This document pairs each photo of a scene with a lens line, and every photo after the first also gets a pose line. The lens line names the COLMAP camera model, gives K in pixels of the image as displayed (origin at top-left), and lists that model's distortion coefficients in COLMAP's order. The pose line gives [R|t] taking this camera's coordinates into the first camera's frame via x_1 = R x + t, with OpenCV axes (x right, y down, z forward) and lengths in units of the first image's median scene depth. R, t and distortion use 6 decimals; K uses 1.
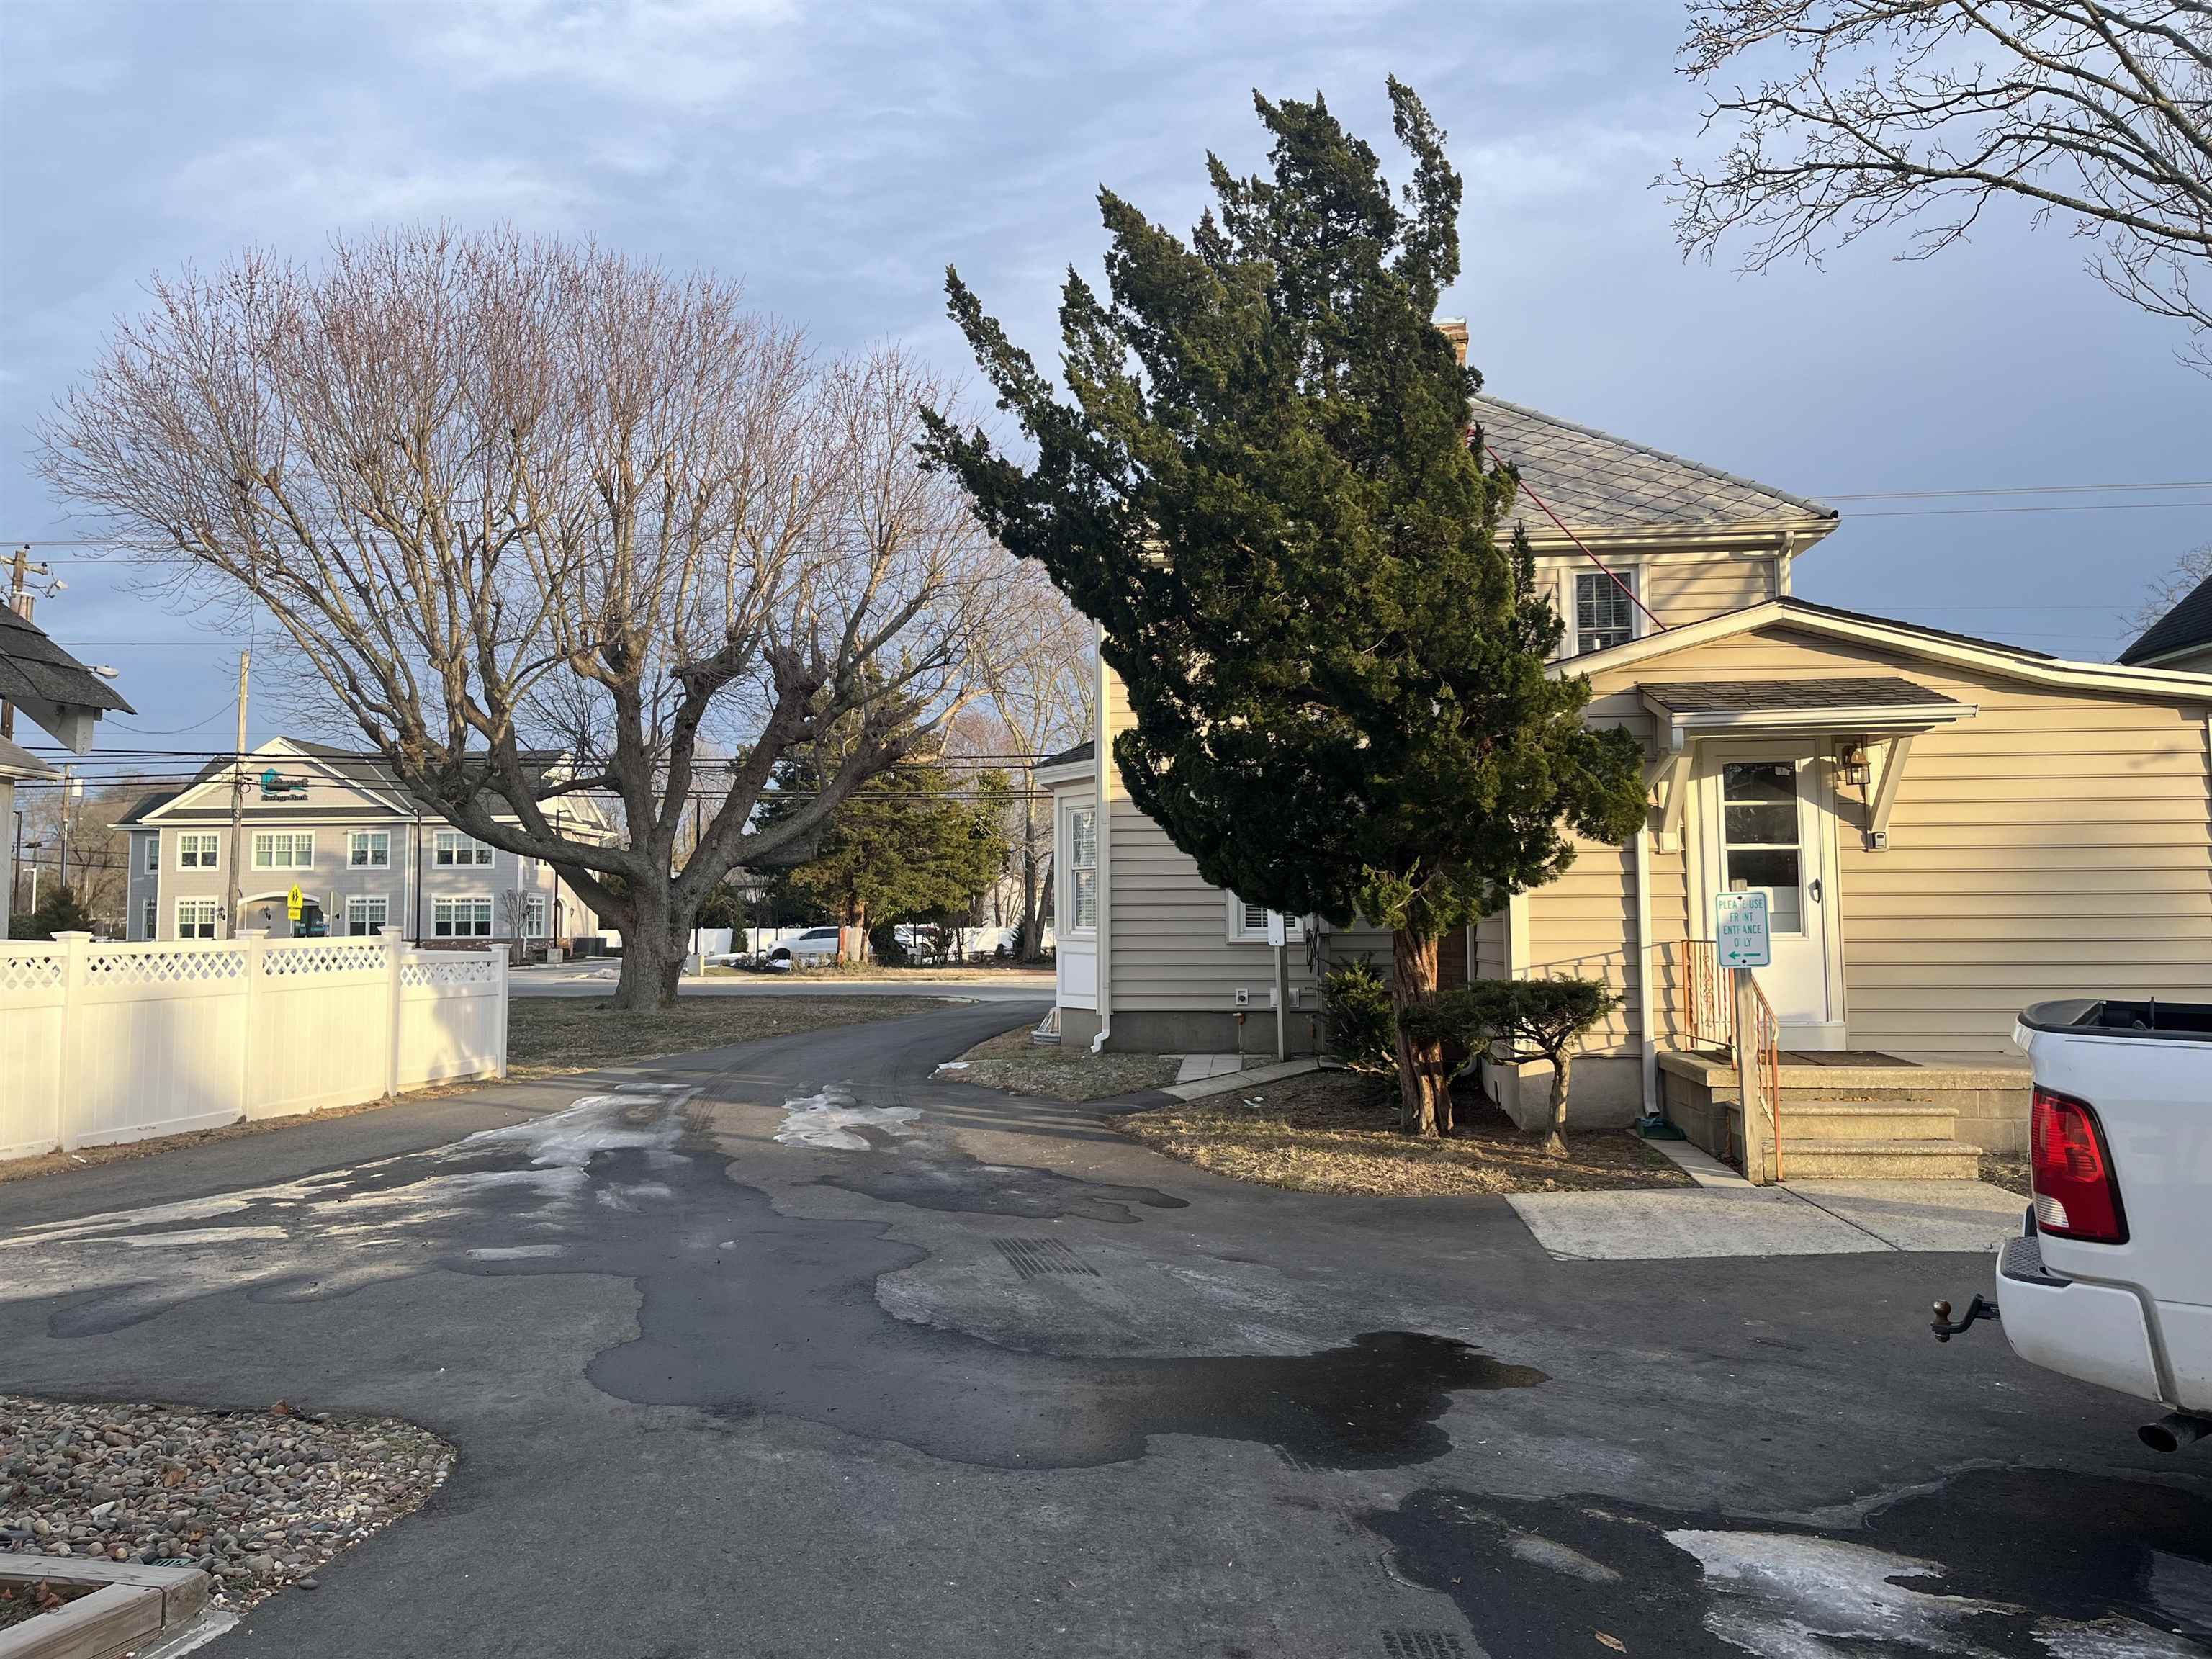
lens RADIAL K [[1670.7, 0, 1099.1], [0, 1670.7, 825.2], [0, 0, 1]] dist [0.037258, -0.042889]
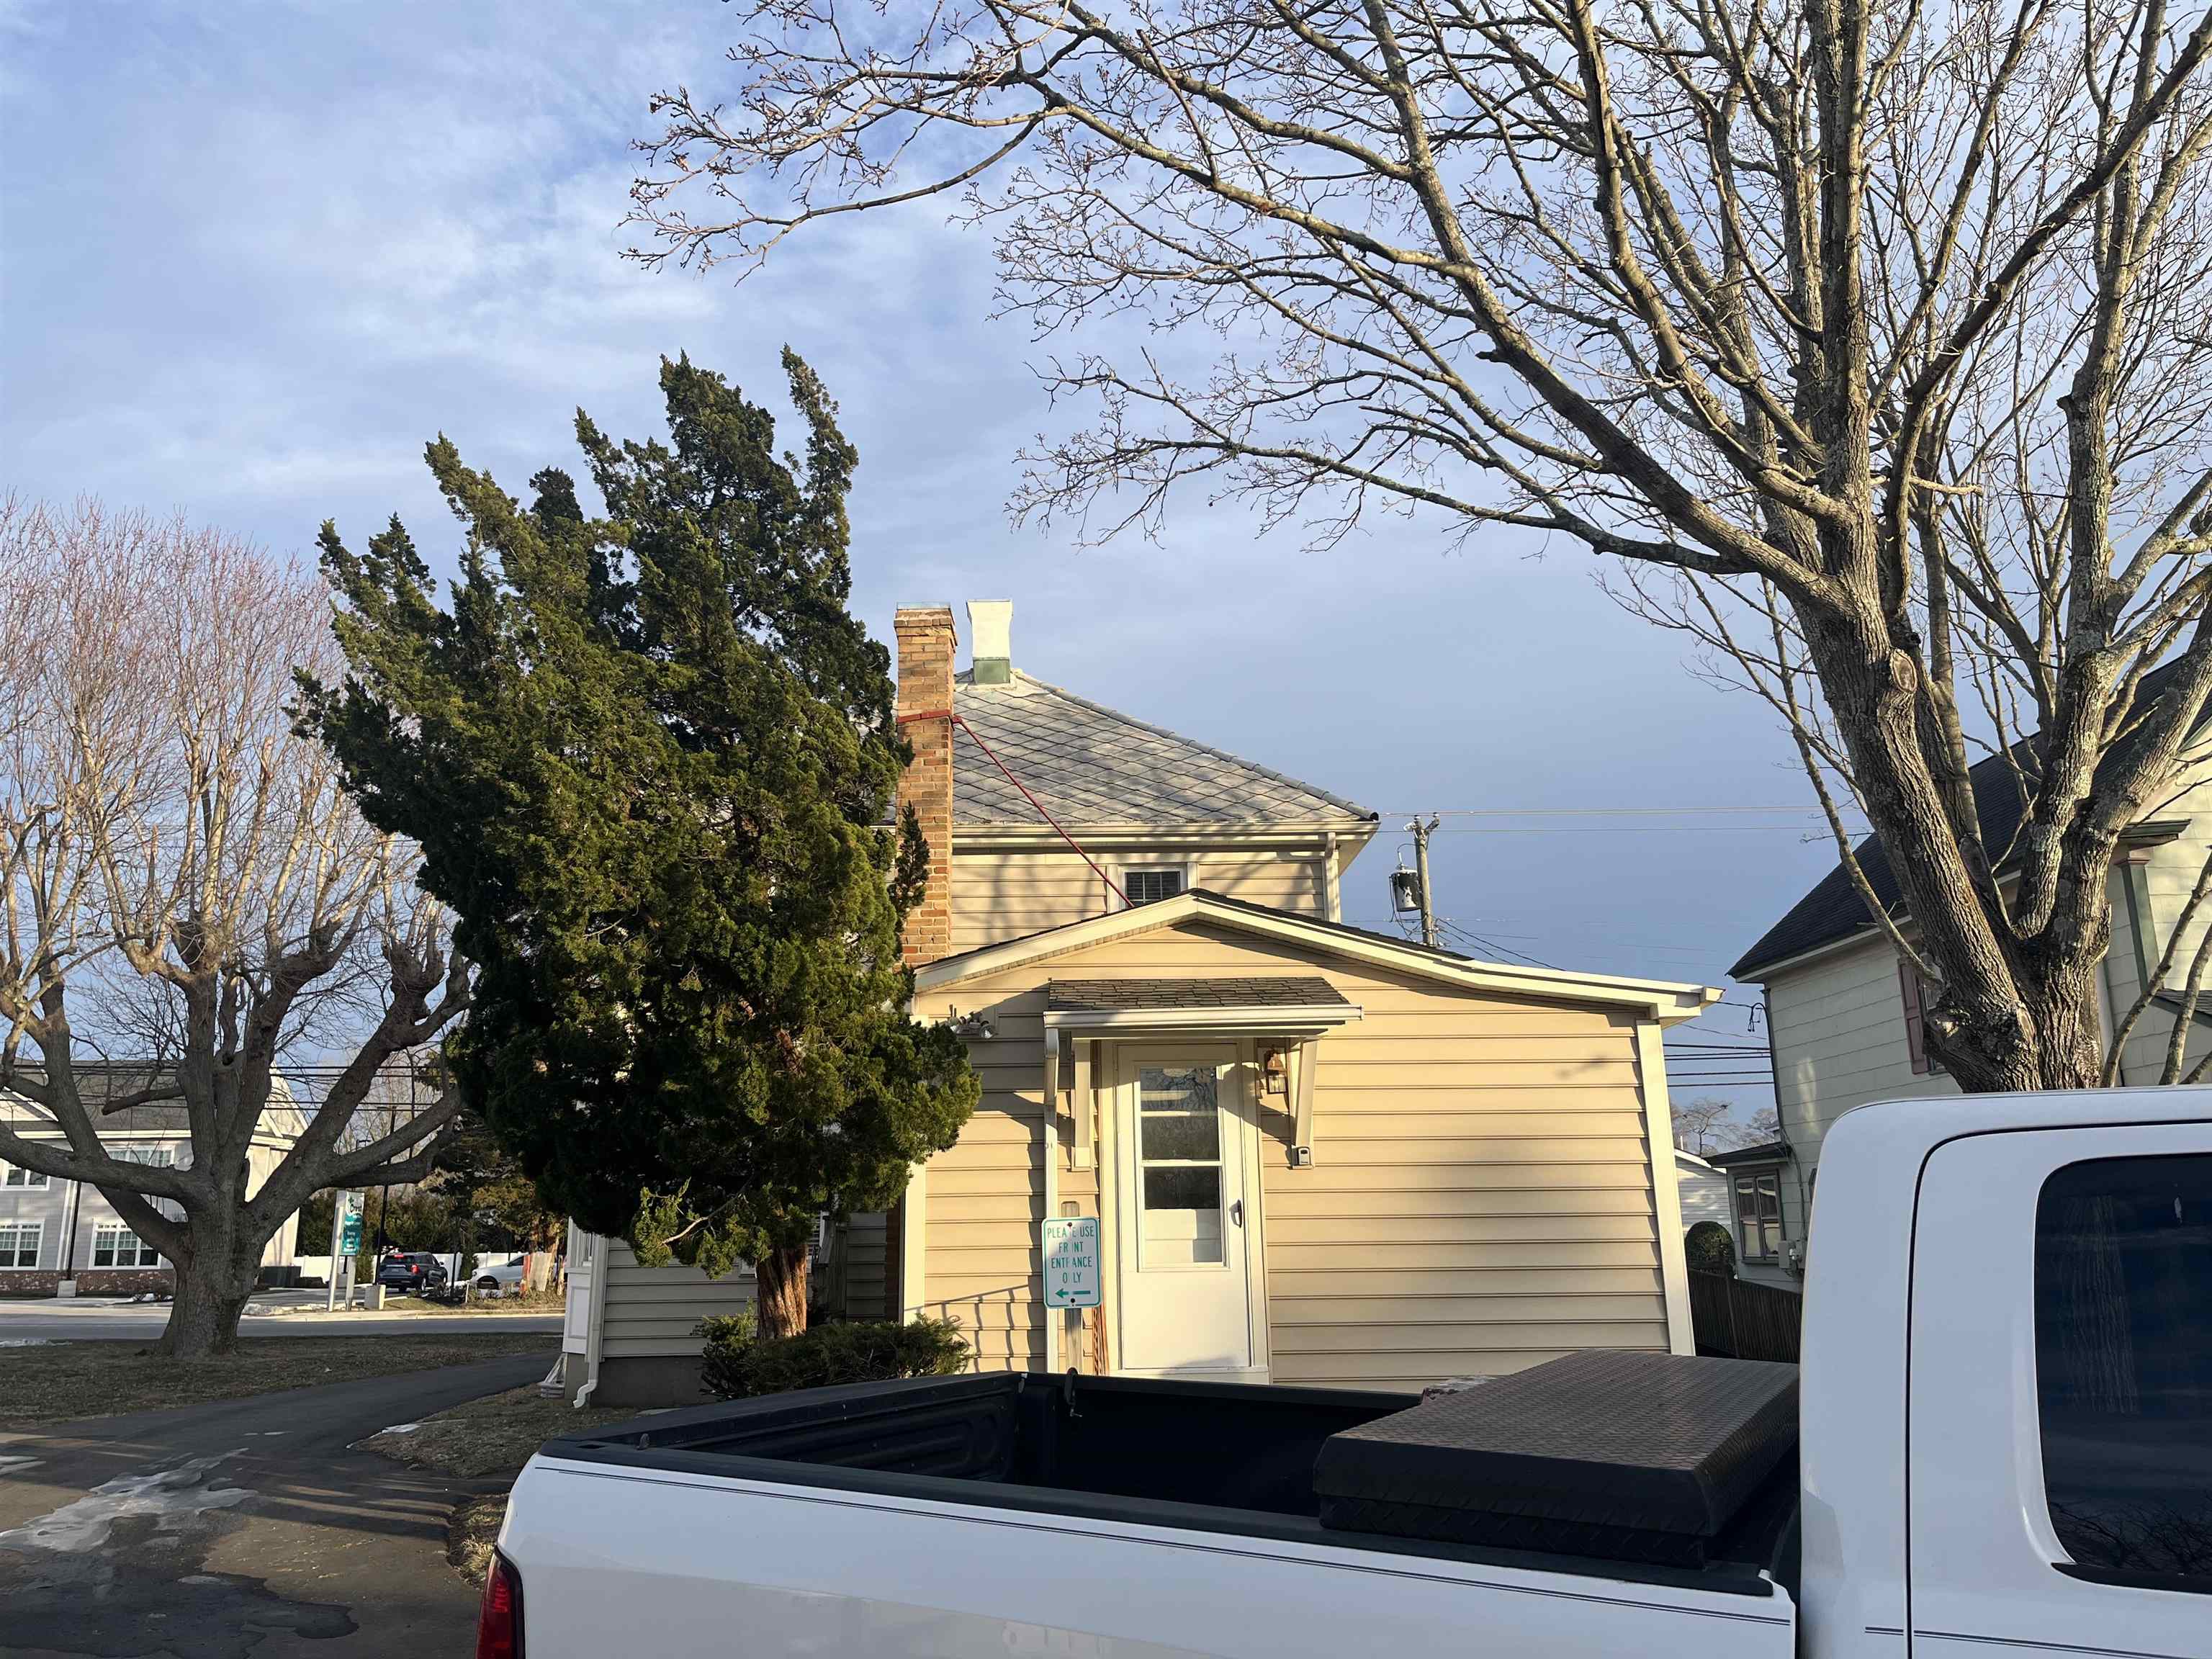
lens RADIAL K [[1661.8, 0, 1097.5], [0, 1661.8, 825.4], [0, 0, 1]] dist [0.085929, -0.116782]
pose [[0.994313, 0.019899, 0.104619, 0.159006], [-0.000338, 0.982974, -0.183746, -0.000601], [-0.106494, 0.182665, 0.977391, 0.060103]]
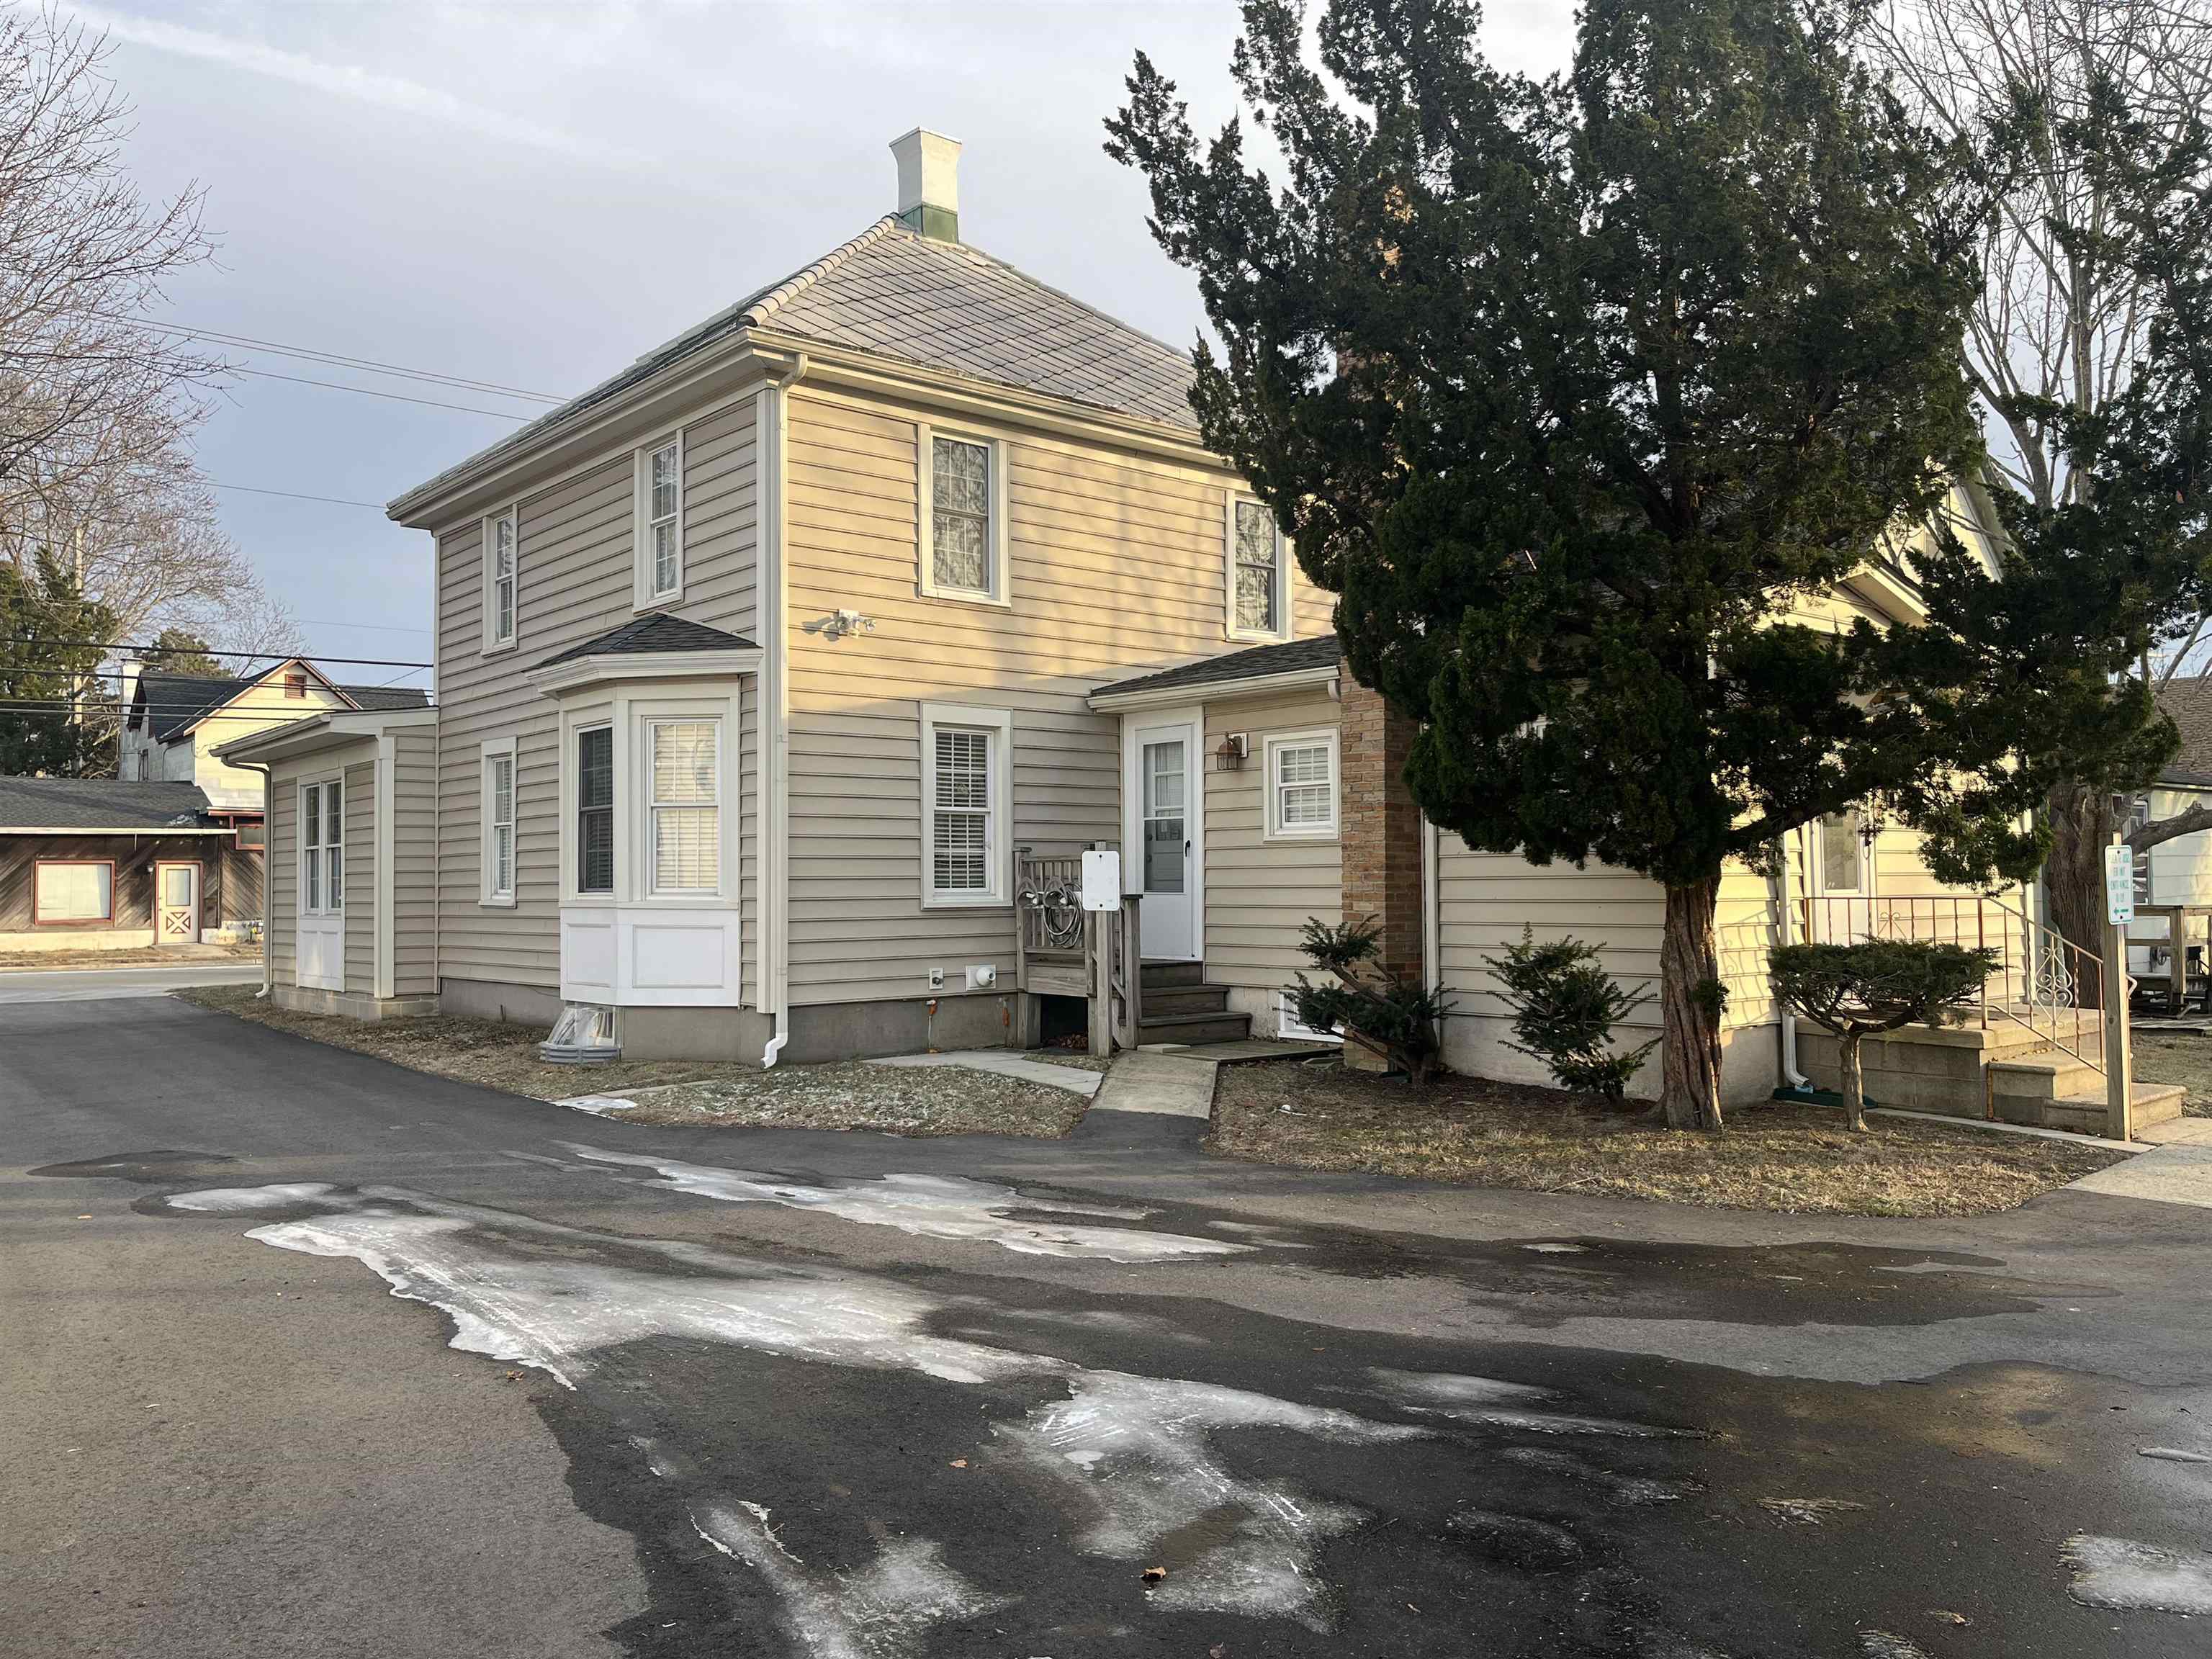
lens RADIAL K [[1670.7, 0, 1099.1], [0, 1670.7, 825.2], [0, 0, 1]] dist [0.037258, -0.042889]
pose [[0.696907, 0.029557, 0.716552, -0.389942], [-0.041787, 0.999126, -0.000571, 0.027760], [-0.715943, -0.029545, 0.697533, 0.391237]]
